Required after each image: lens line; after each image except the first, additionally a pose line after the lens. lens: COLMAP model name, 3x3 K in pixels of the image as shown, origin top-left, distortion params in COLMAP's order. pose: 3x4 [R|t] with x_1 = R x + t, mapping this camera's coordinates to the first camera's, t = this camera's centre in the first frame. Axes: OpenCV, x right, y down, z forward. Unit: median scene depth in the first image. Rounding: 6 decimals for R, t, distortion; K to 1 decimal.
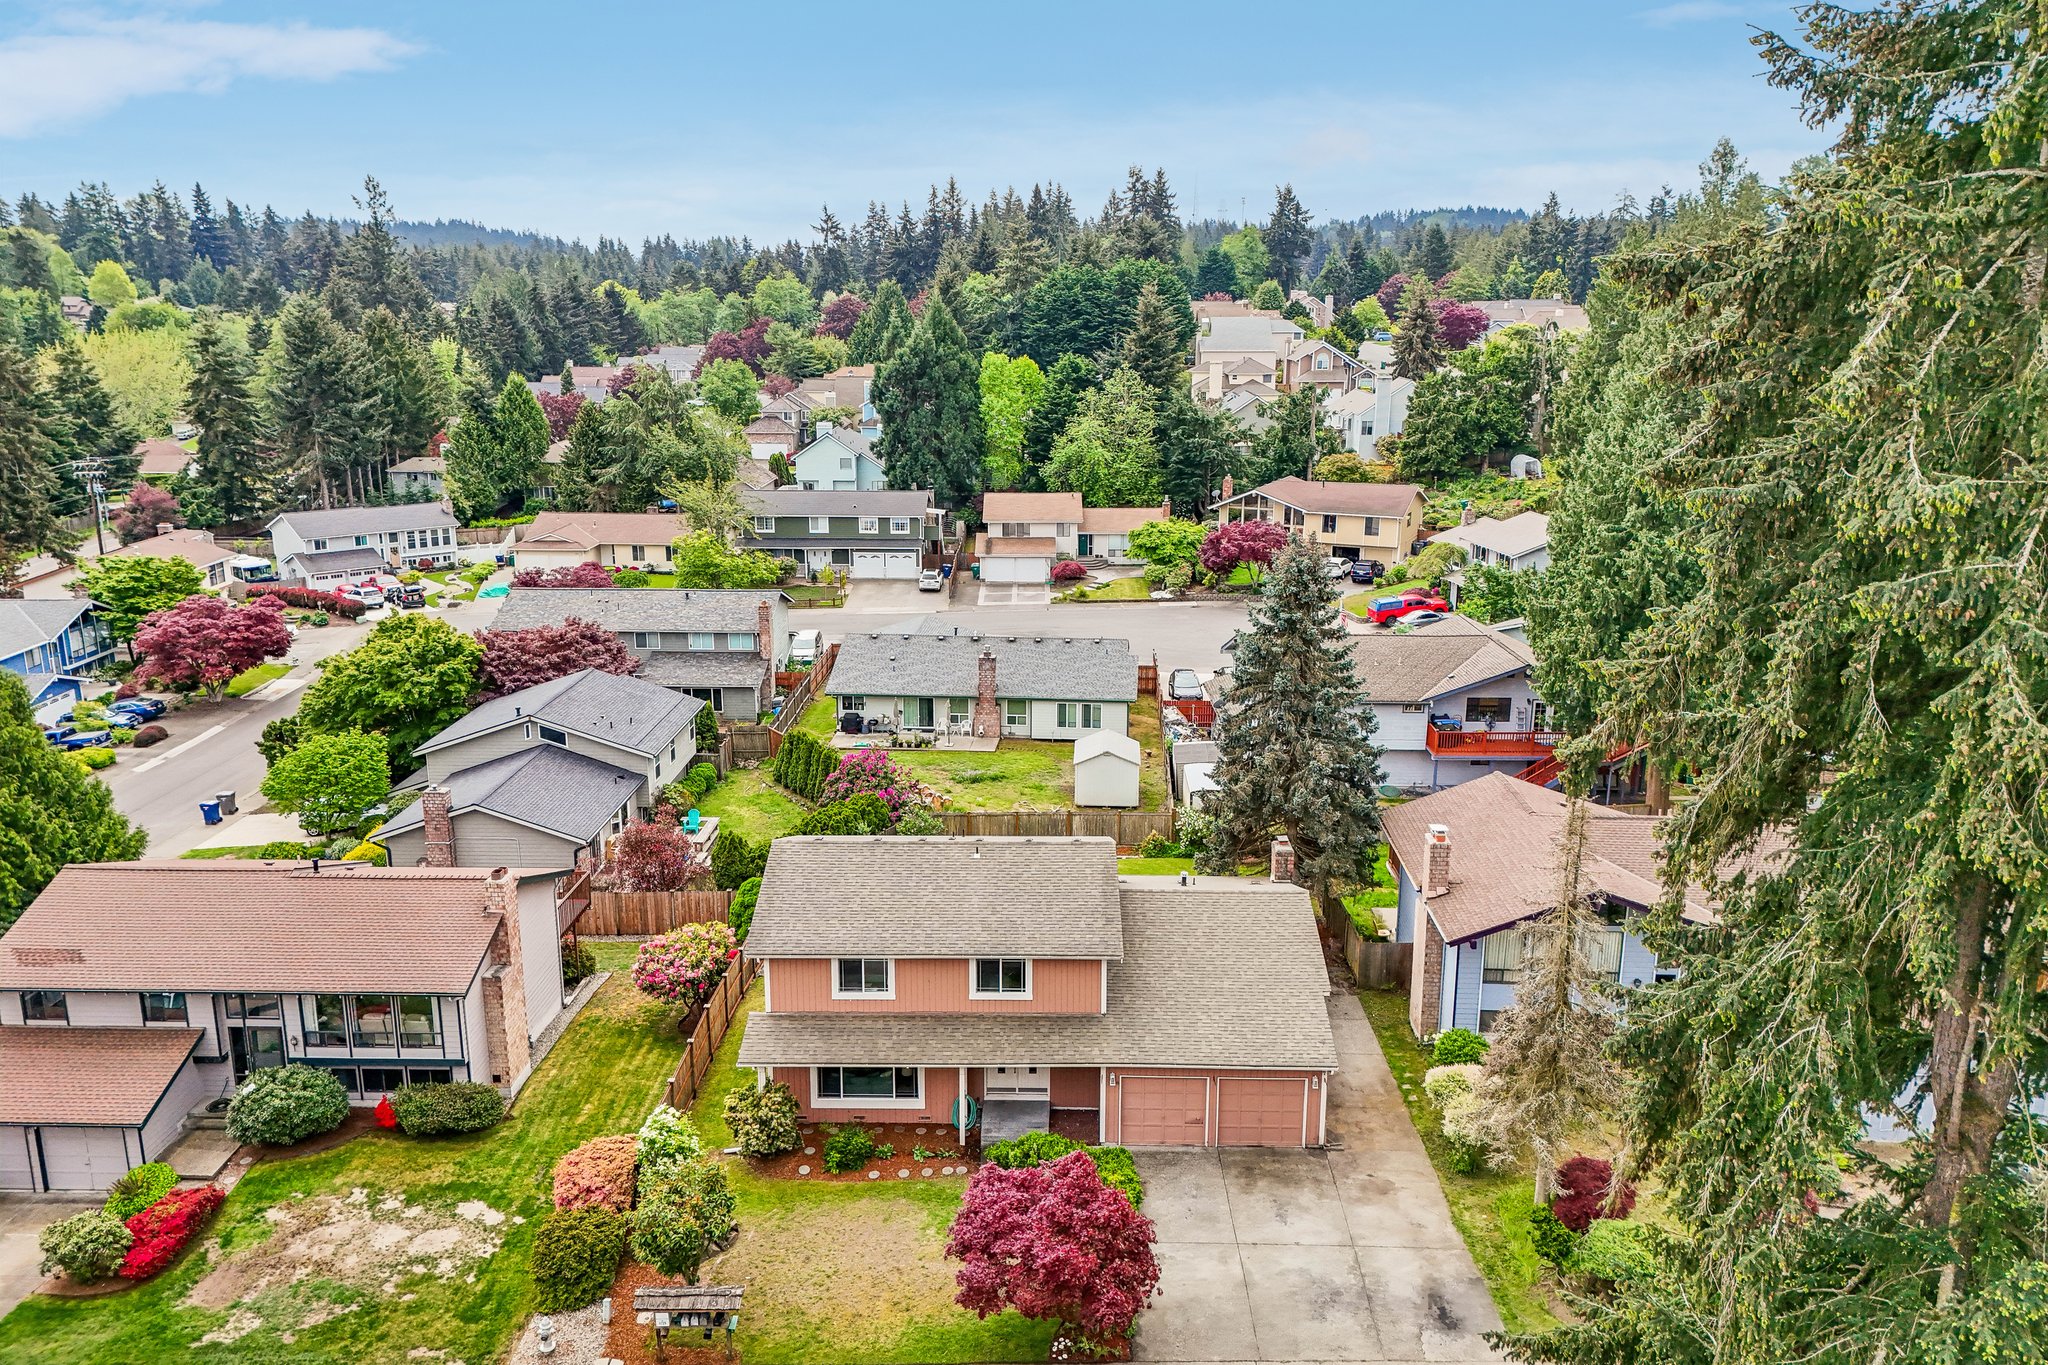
lens RADIAL K [[1497.5, 0, 1023.1], [0, 1497.5, 694.6], [0, 0, 1]] dist [0.094434, -0.115223]
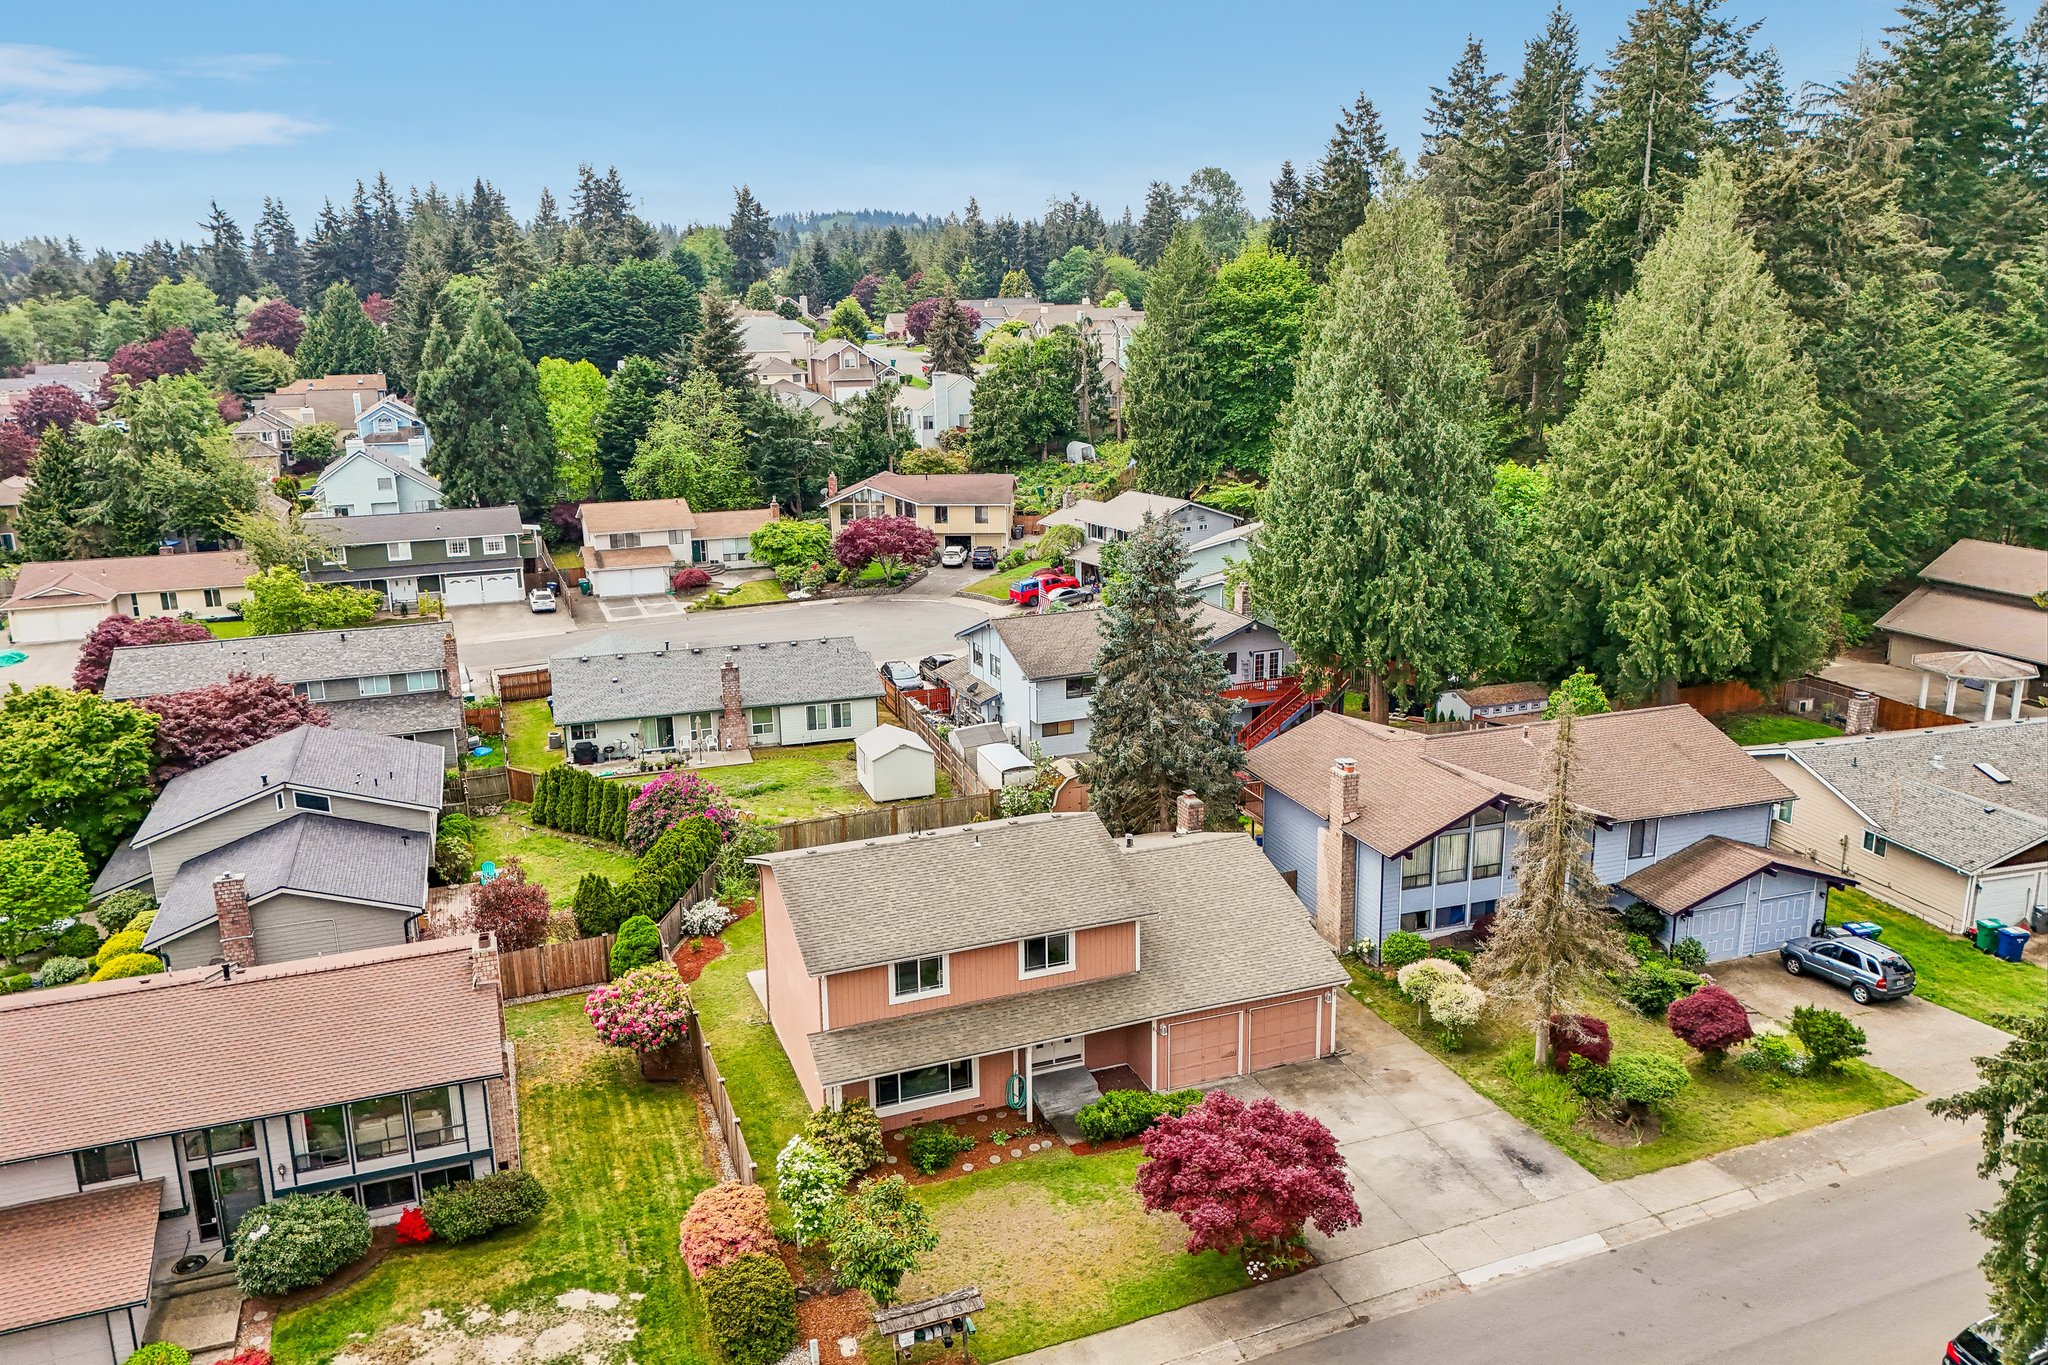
lens RADIAL K [[1497.5, 0, 1023.1], [0, 1497.5, 694.6], [0, 0, 1]] dist [0.094434, -0.115223]
pose [[0.928099, -0.110847, 0.355450, -0.192895], [0.111198, 0.993607, 0.019513, -0.005305], [-0.355340, 0.021415, 0.934492, 0.020192]]
